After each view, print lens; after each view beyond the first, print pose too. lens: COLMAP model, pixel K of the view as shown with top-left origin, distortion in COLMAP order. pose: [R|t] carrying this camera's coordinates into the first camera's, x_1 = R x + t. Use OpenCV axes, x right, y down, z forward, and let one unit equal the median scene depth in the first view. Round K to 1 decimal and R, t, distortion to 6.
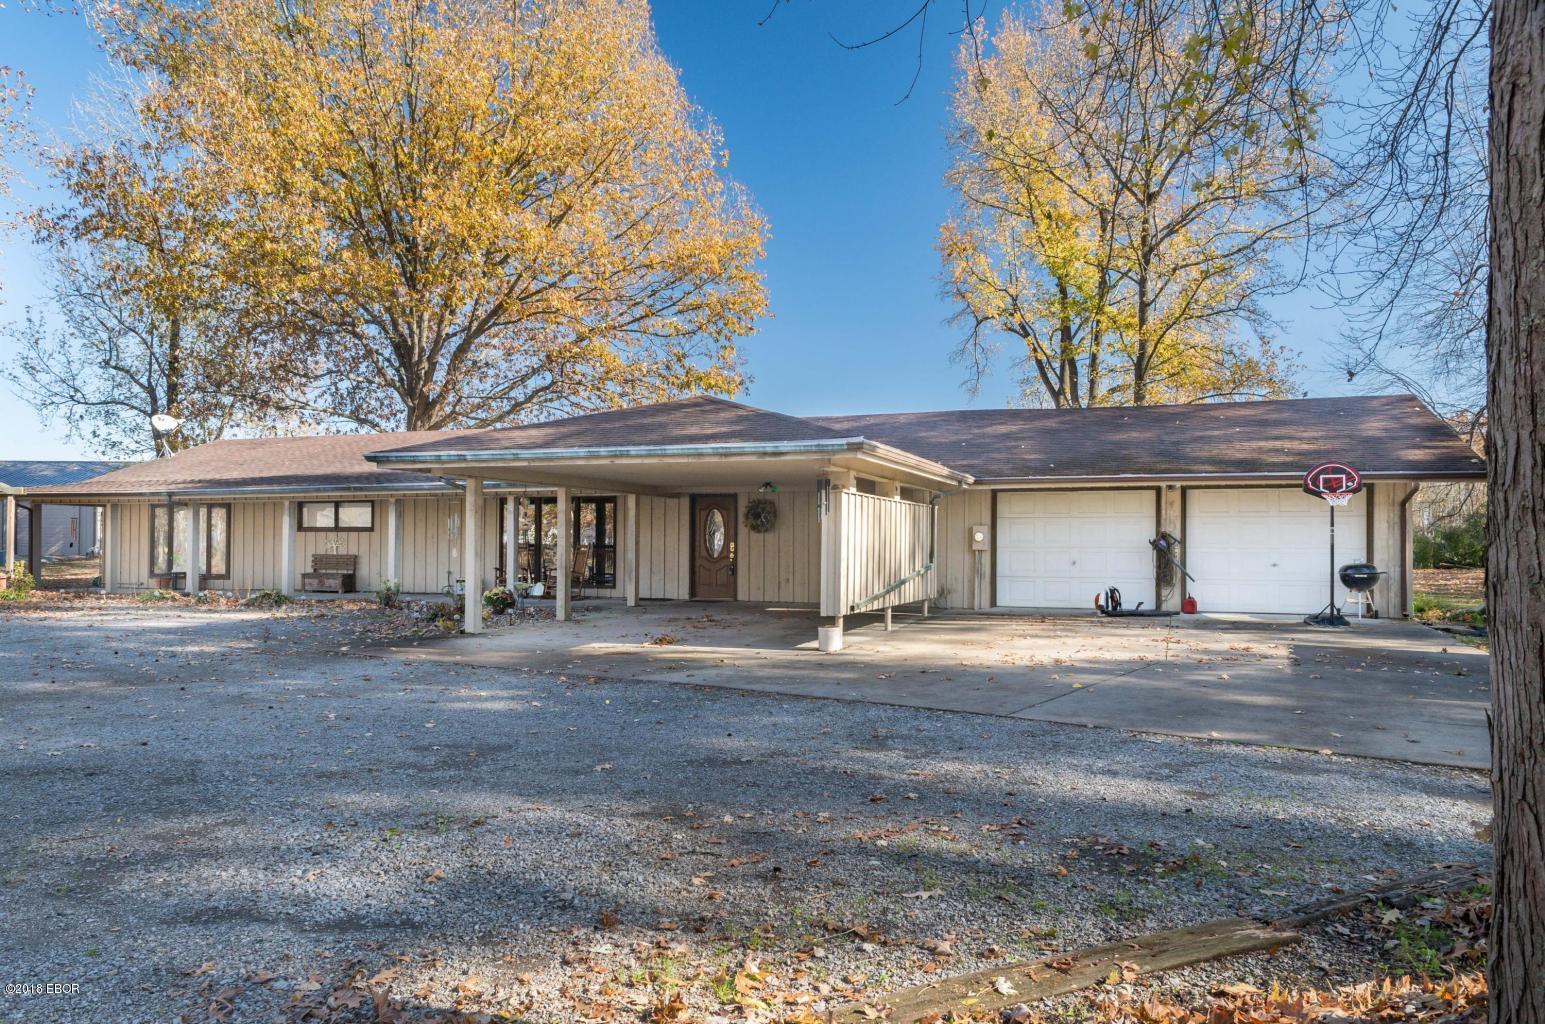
lens RADIAL K [[1101.7, 0, 772.5], [0, 1101.7, 512.0], [0, 0, 1]] dist [-0.002362, -0.000893]
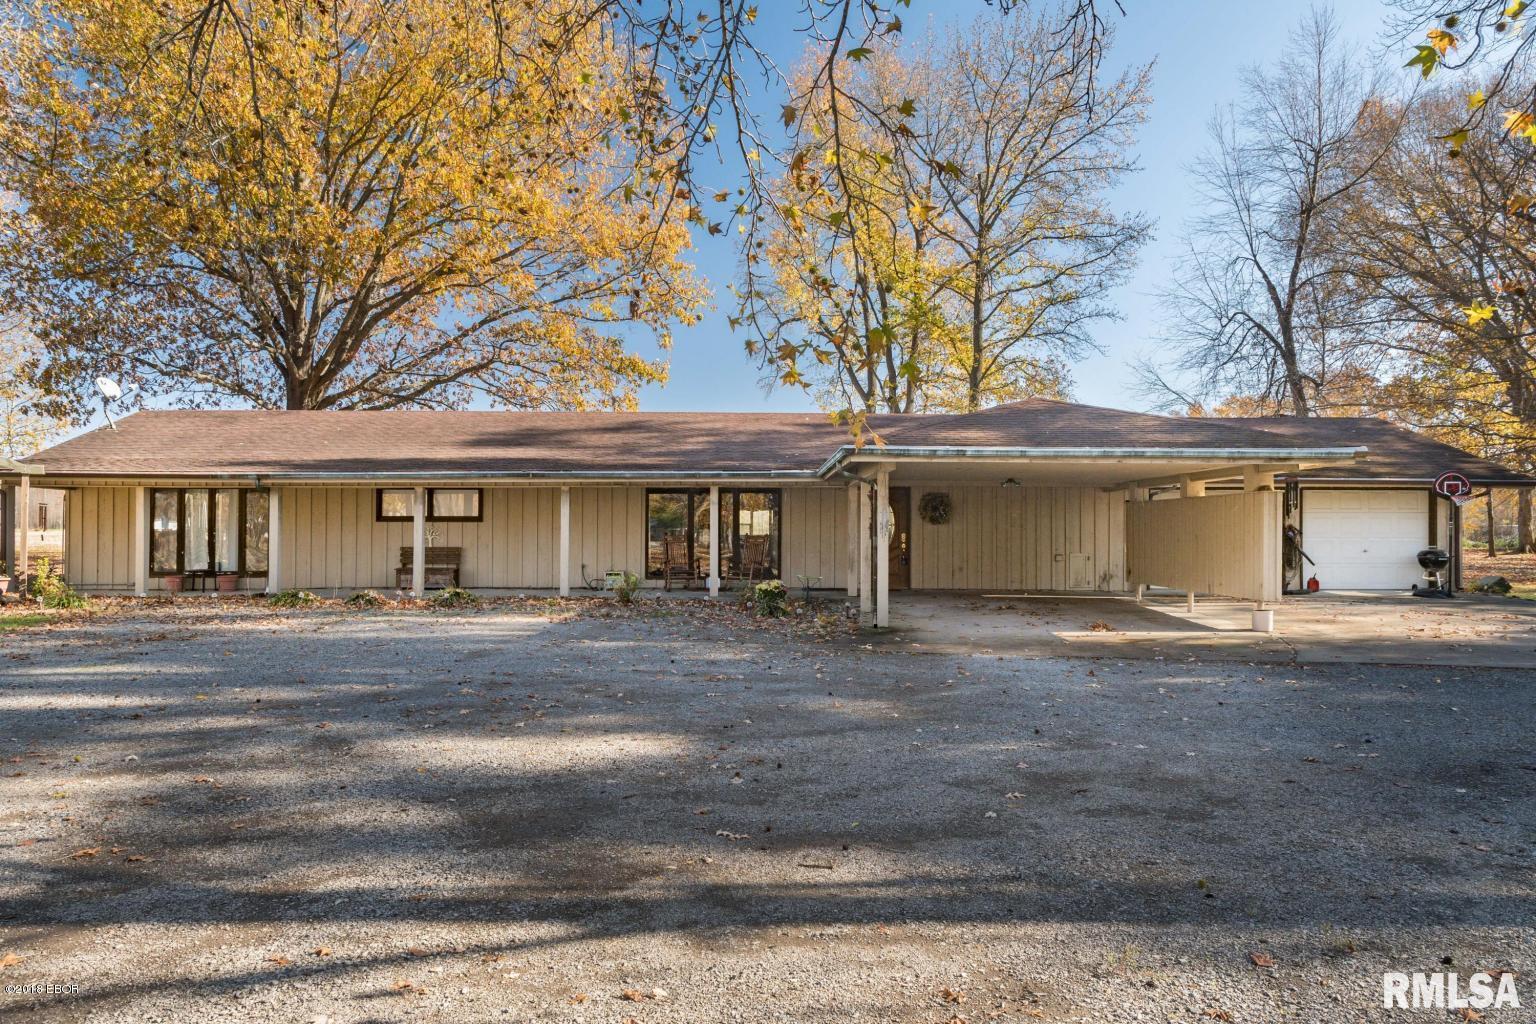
lens RADIAL K [[1057.9, 0, 768.0], [0, 1057.9, 512.0], [0, 0, 1]] dist [0.004701, 0.000882]
pose [[0.928697, 0.005090, 0.370804, -0.528576], [-0.010184, 0.999879, 0.011782, -0.003368], [-0.370699, -0.014718, 0.928636, 0.109378]]
